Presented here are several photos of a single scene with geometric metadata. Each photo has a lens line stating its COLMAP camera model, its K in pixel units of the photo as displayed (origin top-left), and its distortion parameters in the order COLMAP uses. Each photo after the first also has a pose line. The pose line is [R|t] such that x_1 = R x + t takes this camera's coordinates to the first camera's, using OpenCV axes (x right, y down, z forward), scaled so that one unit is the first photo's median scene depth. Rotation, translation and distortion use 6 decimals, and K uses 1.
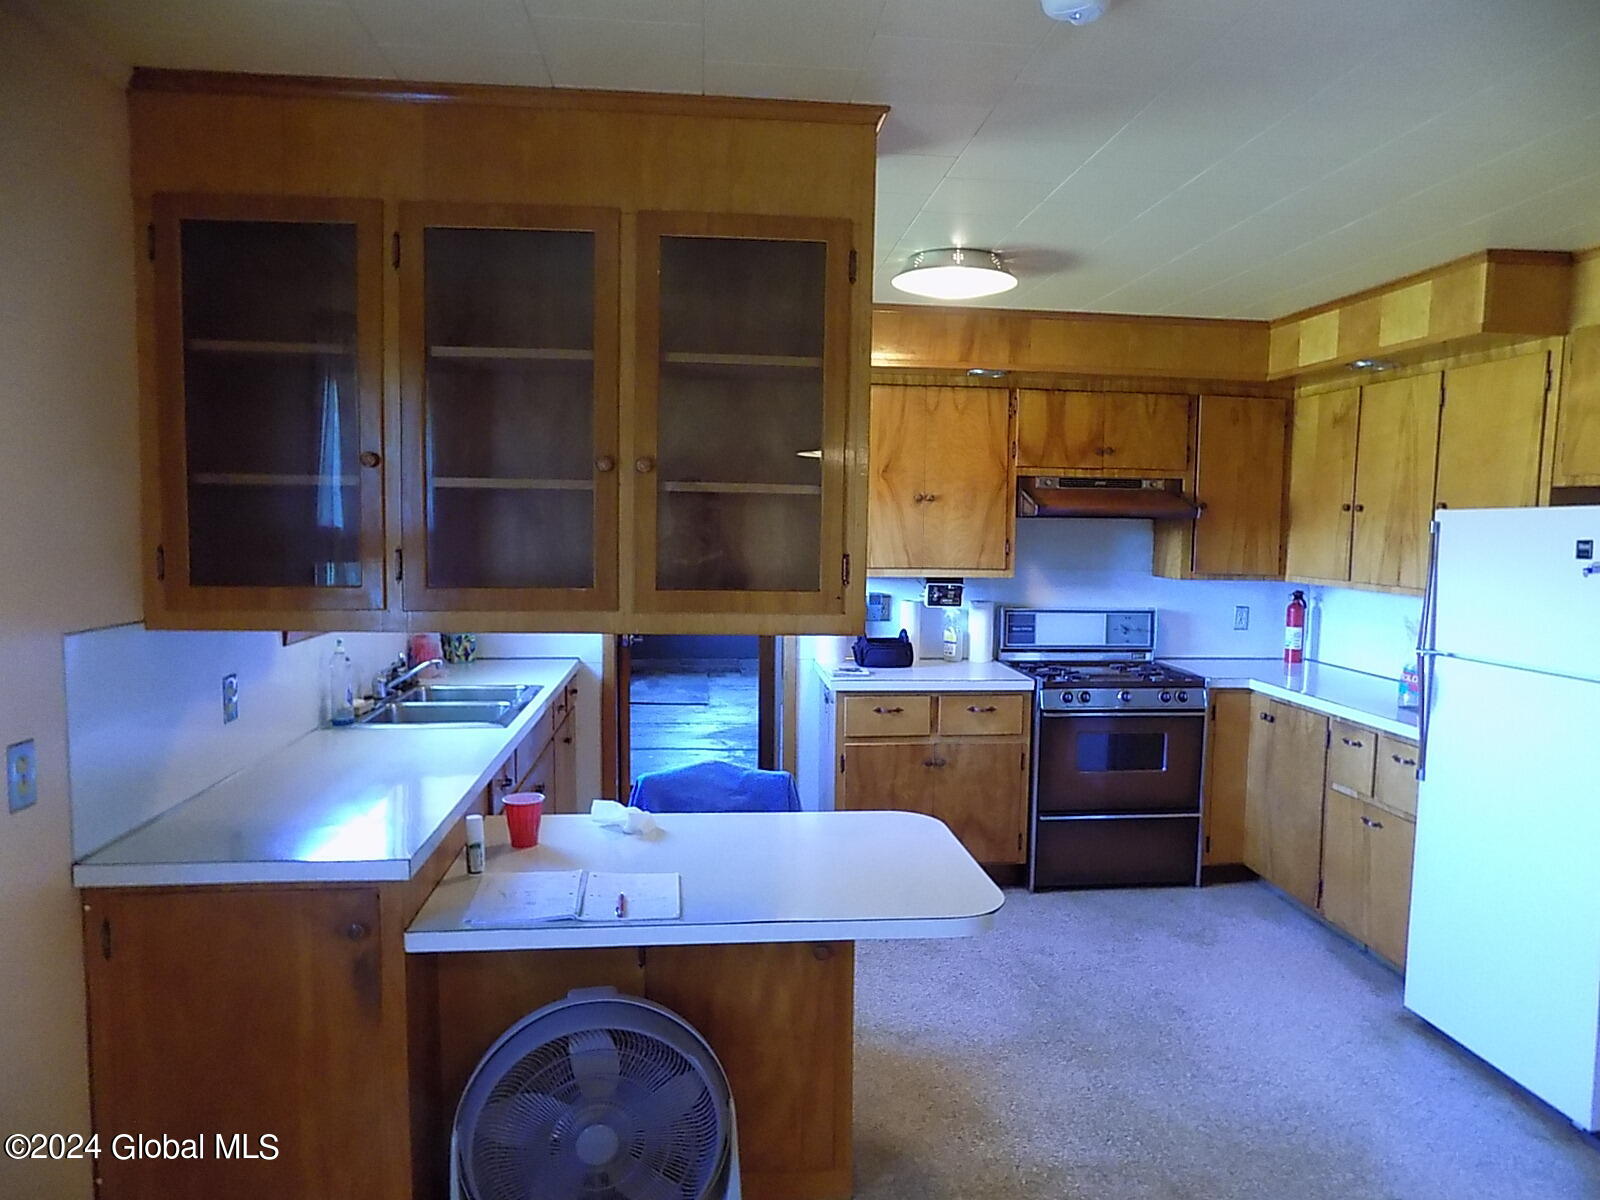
lens RADIAL K [[1062.3, 0, 798.6], [0, 1062.3, 599.2], [0, 0, 1]] dist [-0.005147, 0.000974]
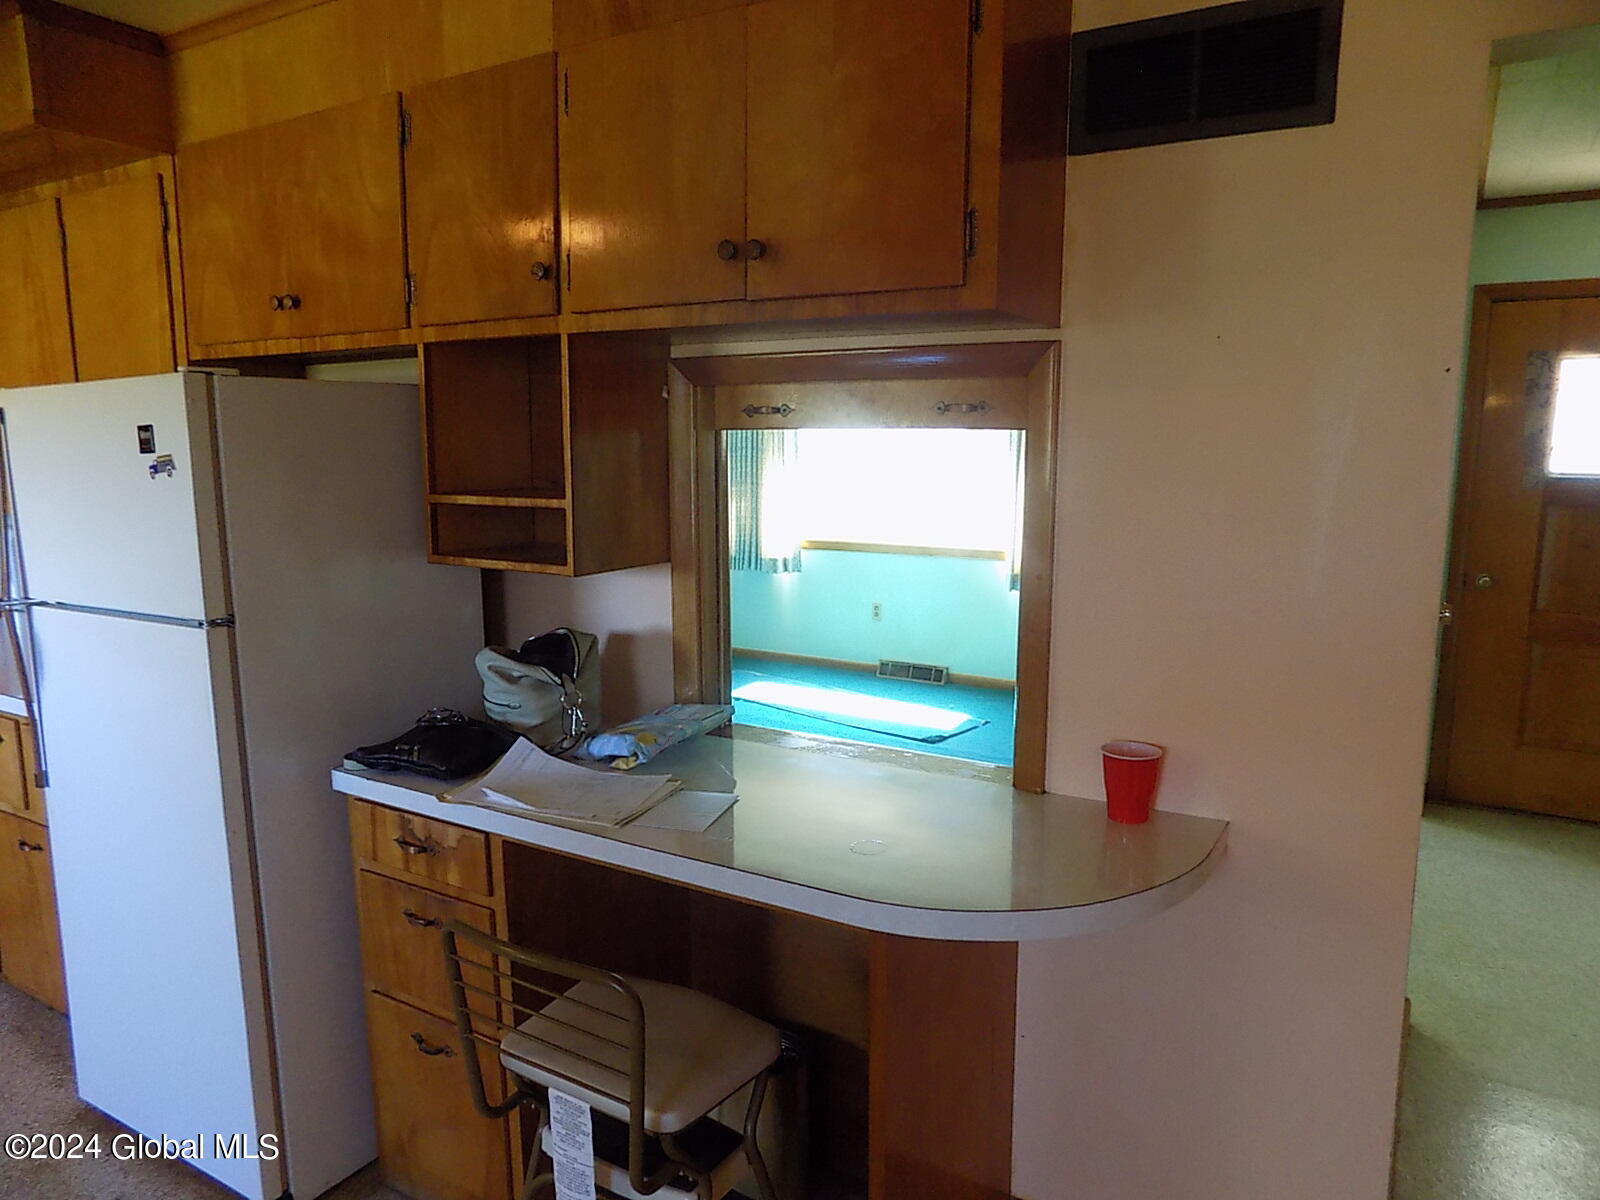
lens RADIAL K [[1062.3, 0, 802.2], [0, 1062.3, 600.8], [0, 0, 1]] dist [-0.005147, 0.000974]
pose [[0.601660, -0.136125, 0.787067, 0.355843], [0.072359, 0.990608, 0.116014, 0.006790], [-0.795468, -0.012850, 0.605860, 0.192335]]
